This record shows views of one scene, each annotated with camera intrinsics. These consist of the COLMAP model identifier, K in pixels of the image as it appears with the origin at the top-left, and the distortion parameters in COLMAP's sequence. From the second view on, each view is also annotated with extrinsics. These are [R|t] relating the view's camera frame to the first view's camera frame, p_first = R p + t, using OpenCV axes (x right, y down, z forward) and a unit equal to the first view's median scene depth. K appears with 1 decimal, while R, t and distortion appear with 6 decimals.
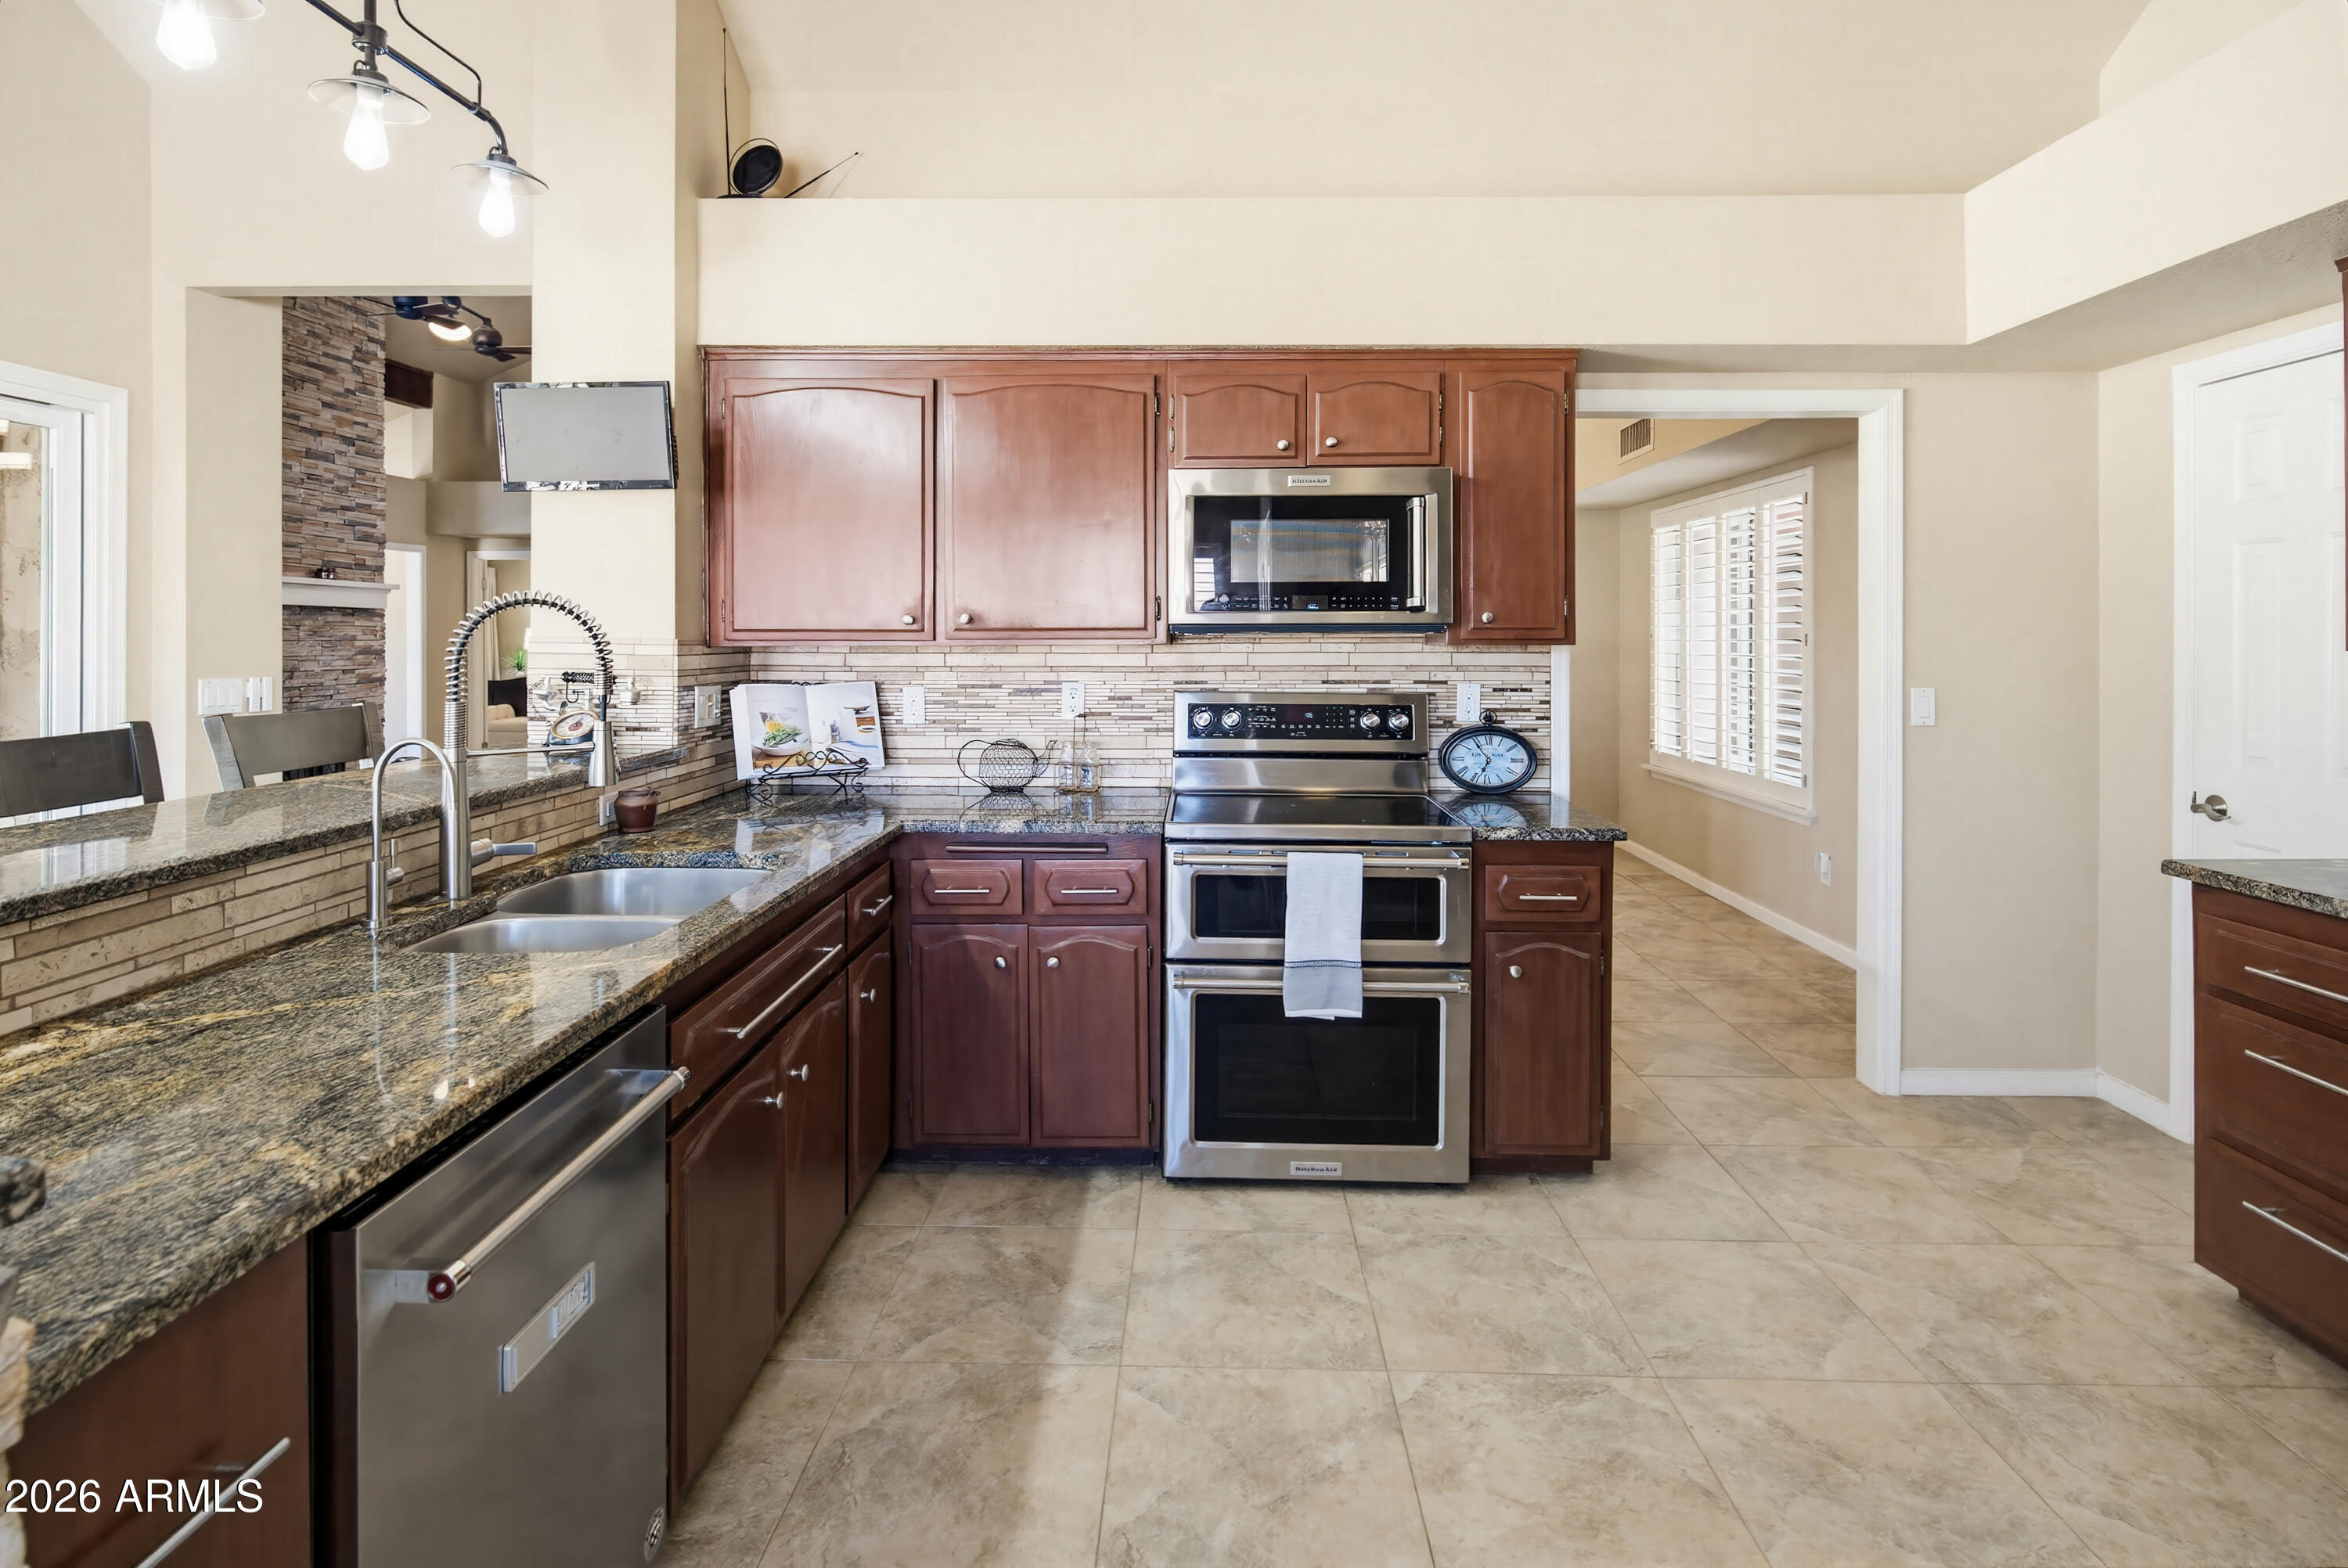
lens RADIAL K [[1168.6, 0, 1183.0], [0, 1168.6, 630.9], [0, 0, 1]] dist [0.001045, 0.003474]
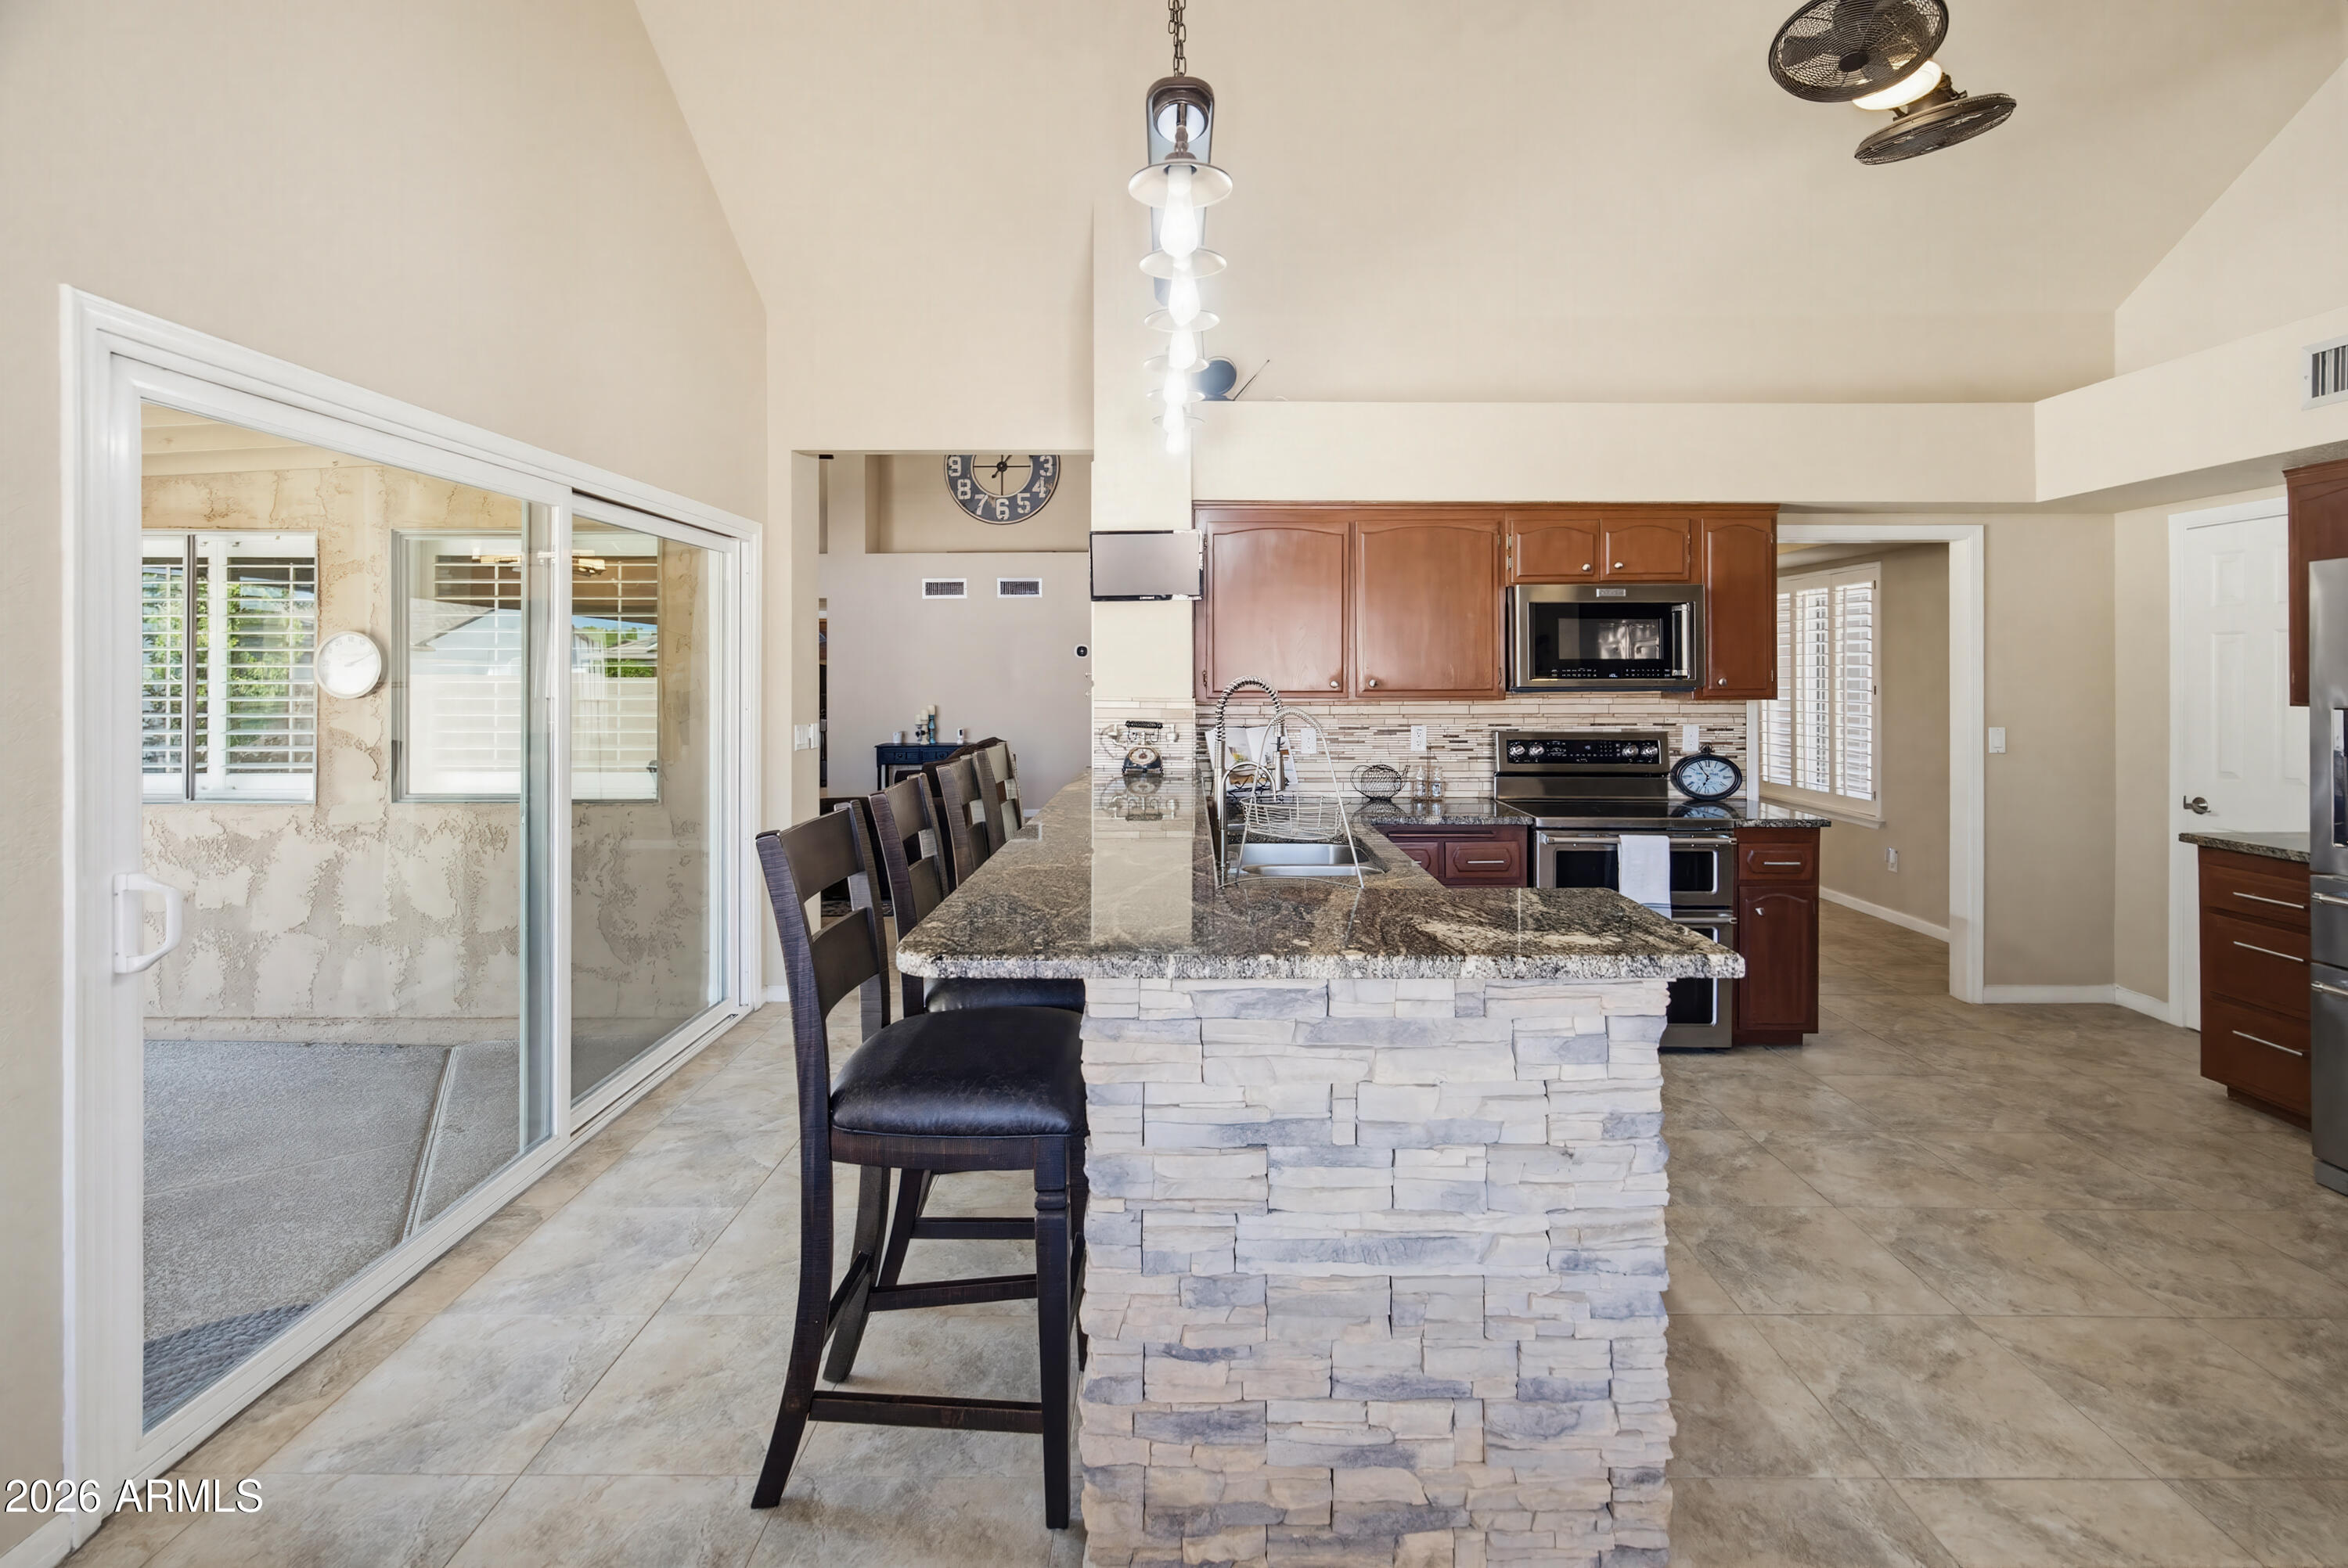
lens RADIAL K [[1098.7, 0, 1171.6], [0, 1098.7, 670.6], [0, 0, 1]] dist [-0.005221, 0.002319]
pose [[0.999966, -0.002747, 0.007727, -0.440596], [0.002746, 0.999996, 0.000118, -0.027143], [-0.007727, -0.000097, 0.999970, -0.391756]]
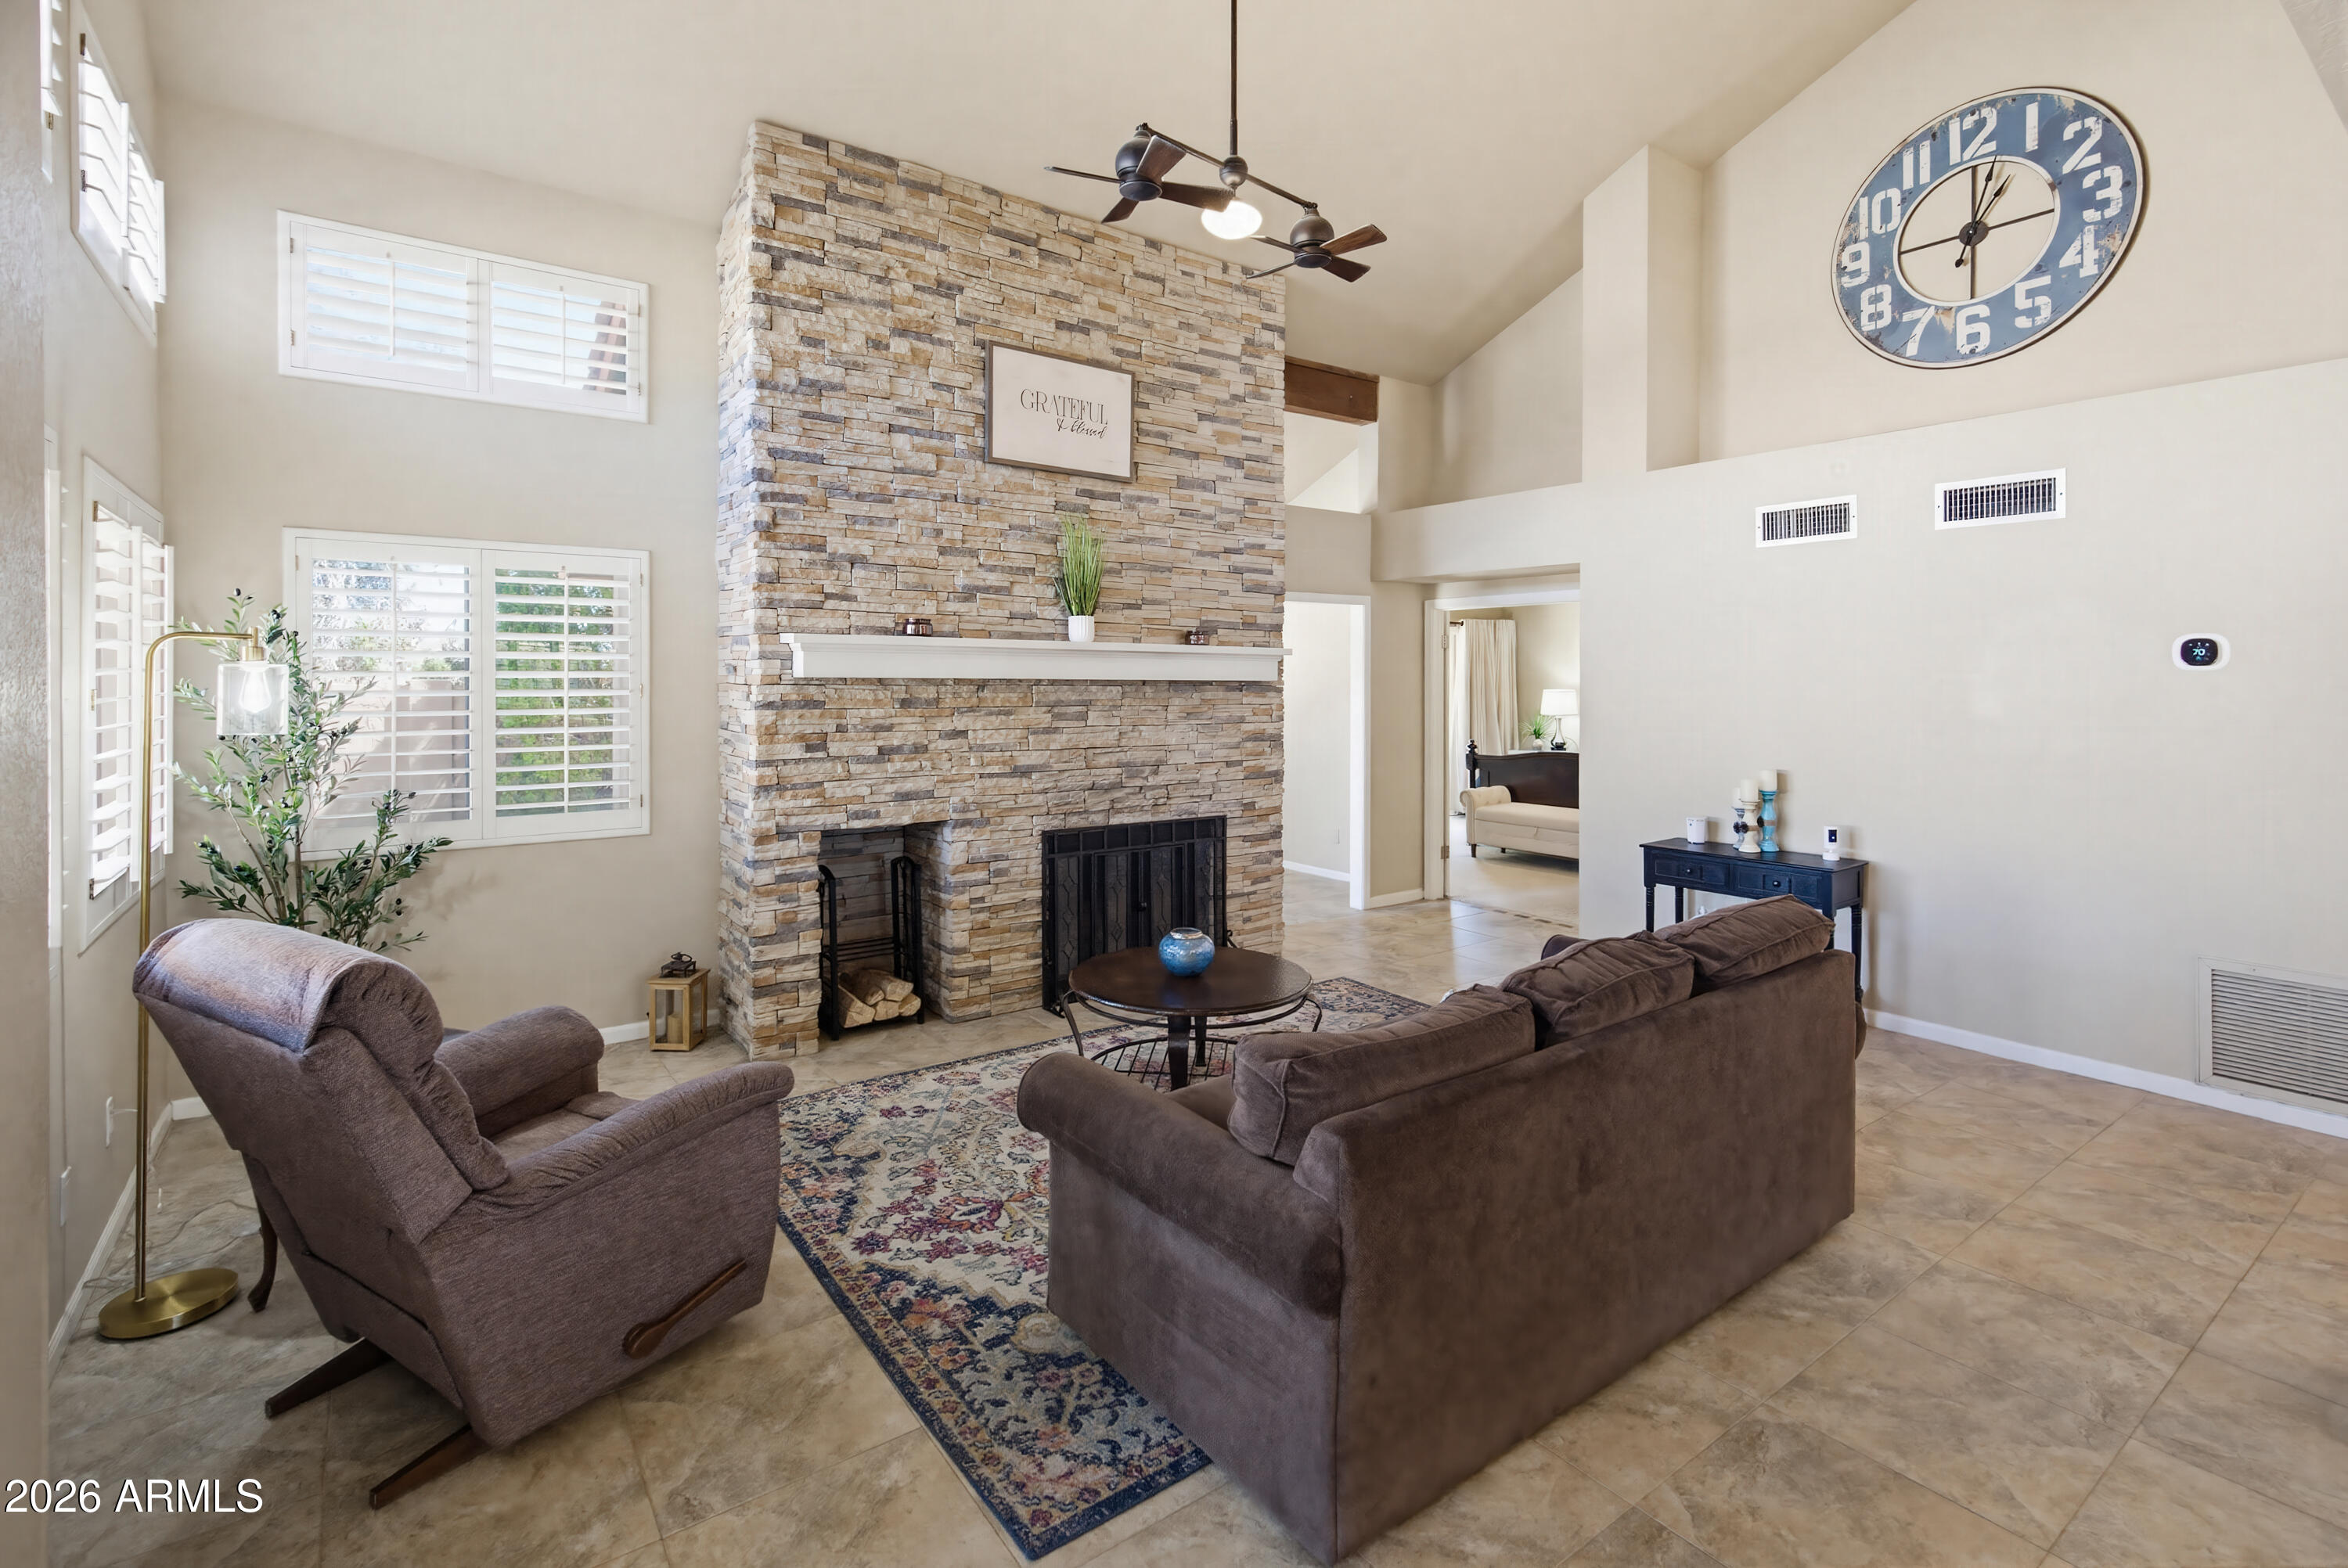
lens RADIAL K [[1098.7, 0, 1164.3], [0, 1098.7, 687.9], [0, 0, 1]] dist [-0.005221, 0.002319]
pose [[0.612451, 0.012632, -0.790408, -0.426527], [-0.003040, 0.999903, 0.013625, -0.061193], [0.790503, -0.005942, 0.612429, 1.295475]]
